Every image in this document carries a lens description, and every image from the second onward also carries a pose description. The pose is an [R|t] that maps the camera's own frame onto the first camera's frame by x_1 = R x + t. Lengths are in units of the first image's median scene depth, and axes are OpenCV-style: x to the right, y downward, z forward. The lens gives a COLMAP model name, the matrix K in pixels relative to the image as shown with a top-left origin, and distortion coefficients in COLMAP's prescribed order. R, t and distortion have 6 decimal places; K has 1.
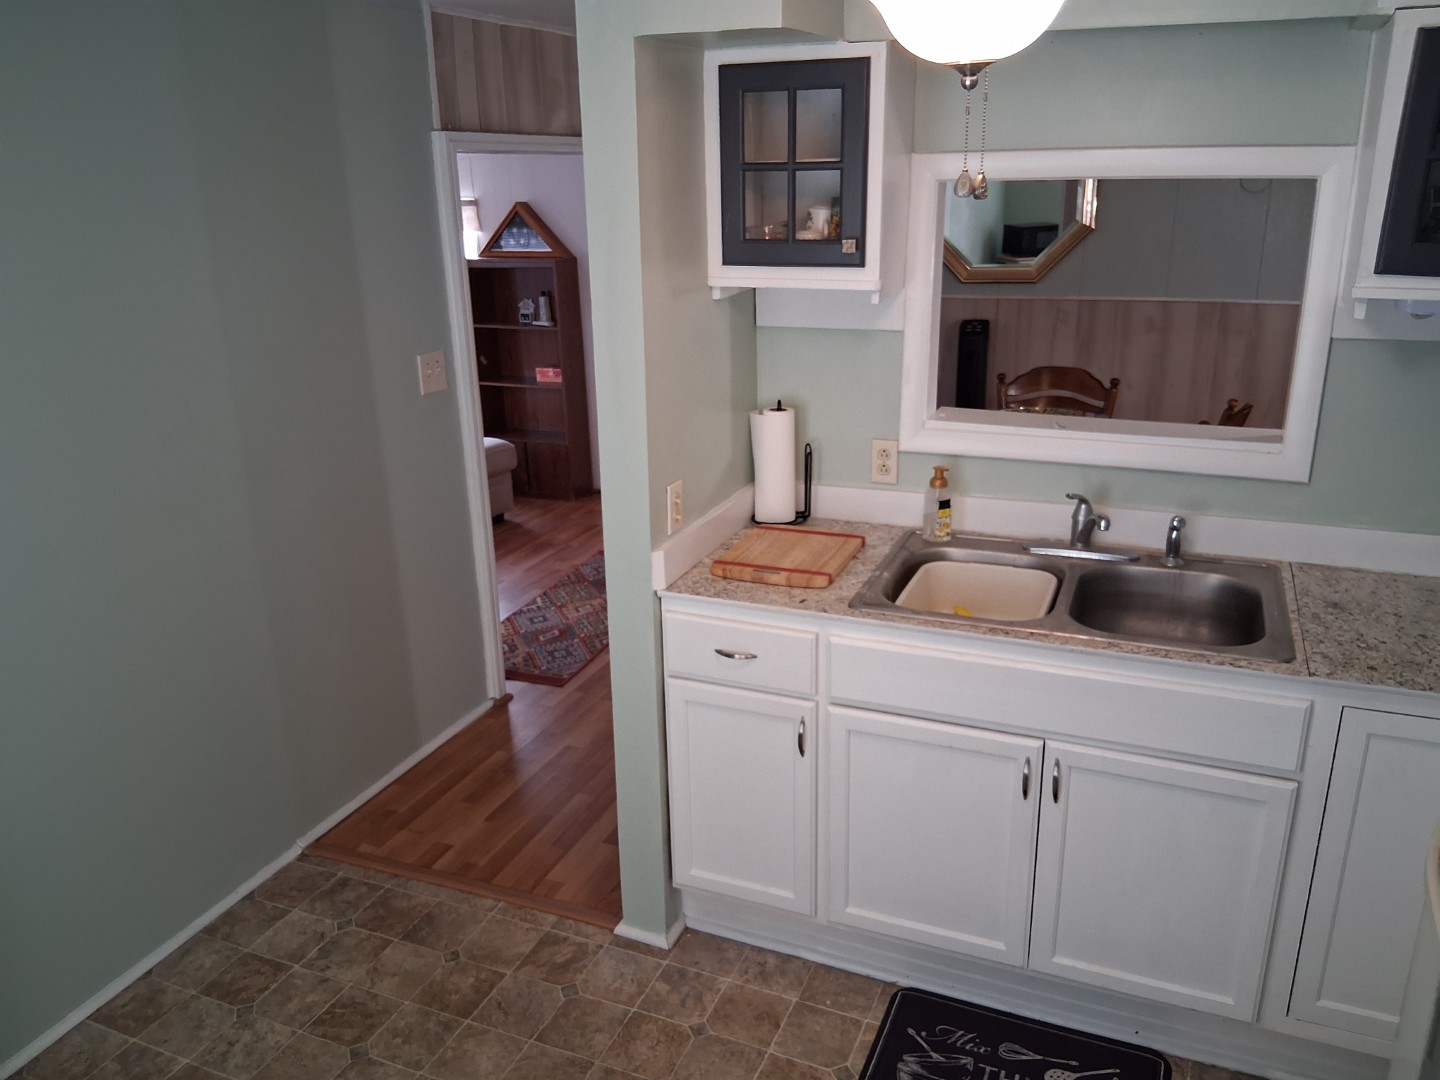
lens RADIAL K [[1099.7, 0, 719.3], [0, 1099.7, 533.6], [0, 0, 1]] dist [0.025844, -0.039618]
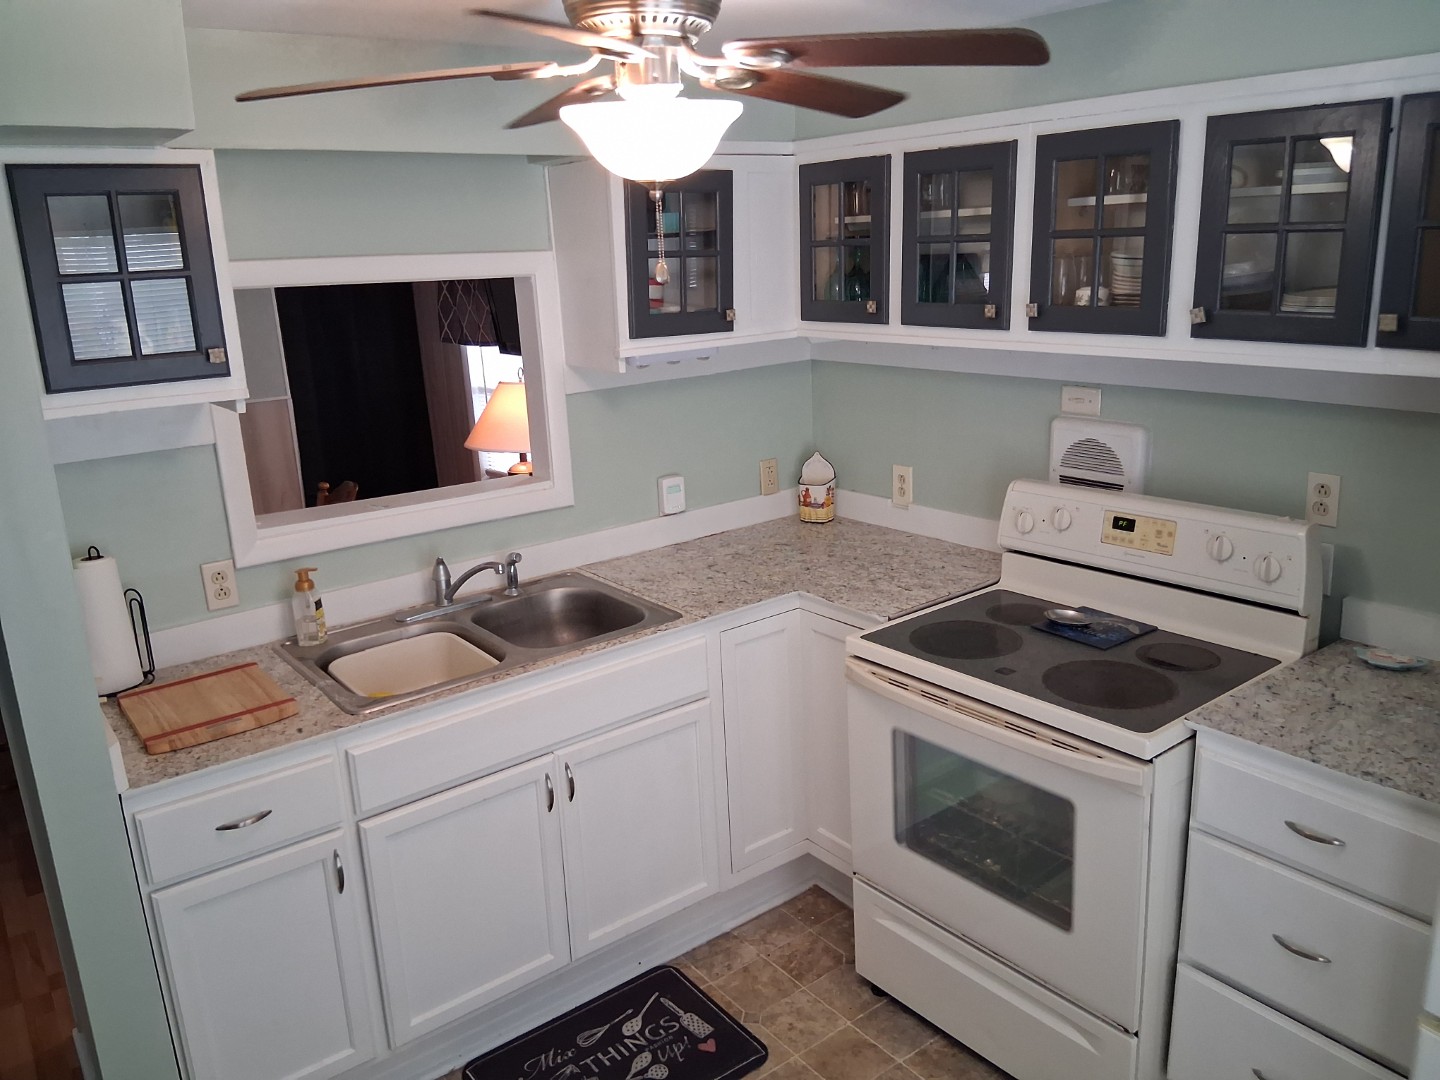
lens RADIAL K [[1099.7, 0, 686.7], [0, 1099.7, 534.2], [0, 0, 1]] dist [0.025844, -0.039618]
pose [[0.495989, -0.216252, 0.840970, -0.514924], [0.303124, 0.950684, 0.065688, -0.058515], [-0.813702, 0.222338, 0.537080, 0.206541]]
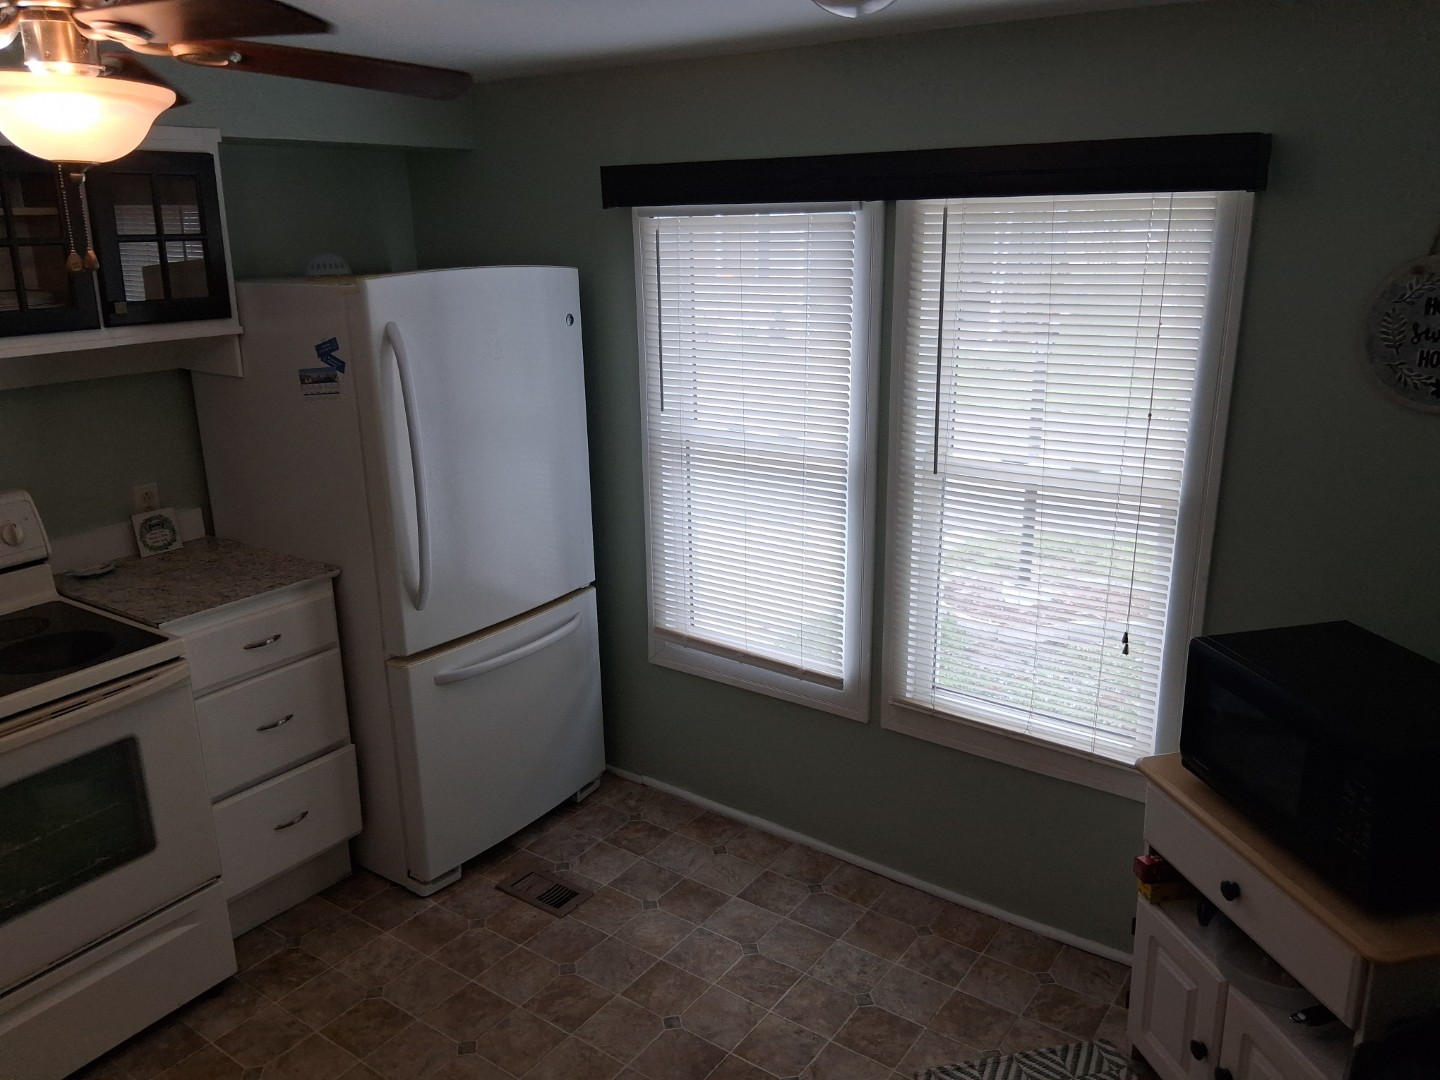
lens RADIAL K [[1099.7, 0, 720.7], [0, 1099.7, 540.2], [0, 0, 1]] dist [0.025844, -0.039618]
pose [[-0.978083, -0.010540, 0.207949, -0.385947], [0.110461, 0.820325, 0.561129, -0.404522], [-0.176500, 0.571801, -0.801182, 1.224451]]
